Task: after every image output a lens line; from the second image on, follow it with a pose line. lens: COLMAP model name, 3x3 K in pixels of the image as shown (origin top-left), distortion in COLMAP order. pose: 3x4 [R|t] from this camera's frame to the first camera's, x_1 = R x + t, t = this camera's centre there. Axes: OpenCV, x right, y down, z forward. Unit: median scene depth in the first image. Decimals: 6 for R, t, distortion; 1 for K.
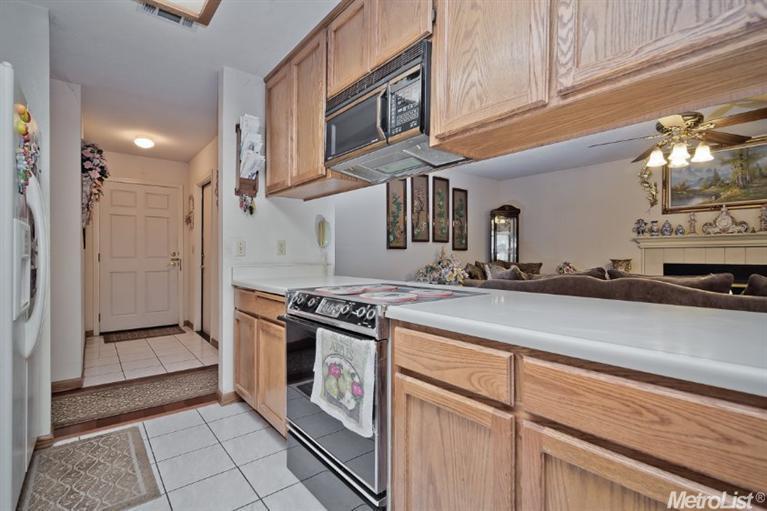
lens RADIAL K [[357.4, 0, 383.5], [0, 357.4, 255.5], [0, 0, 1]] dist [0.000186, 0.000104]
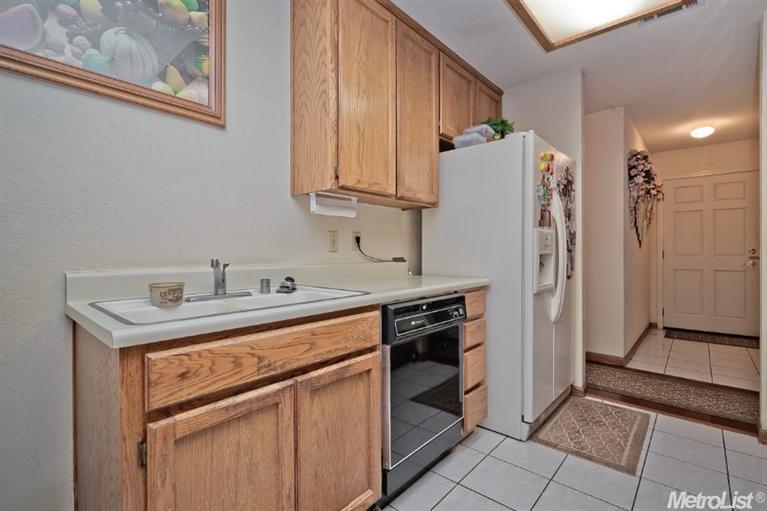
lens RADIAL K [[357.4, 0, 383.5], [0, 357.4, 255.5], [0, 0, 1]] dist [0.000186, 0.000104]
pose [[0.163038, 0.011247, -0.986556, 0.189035], [-0.003690, 0.999935, 0.010790, -0.000395], [0.986613, 0.001881, 0.163069, 0.045766]]
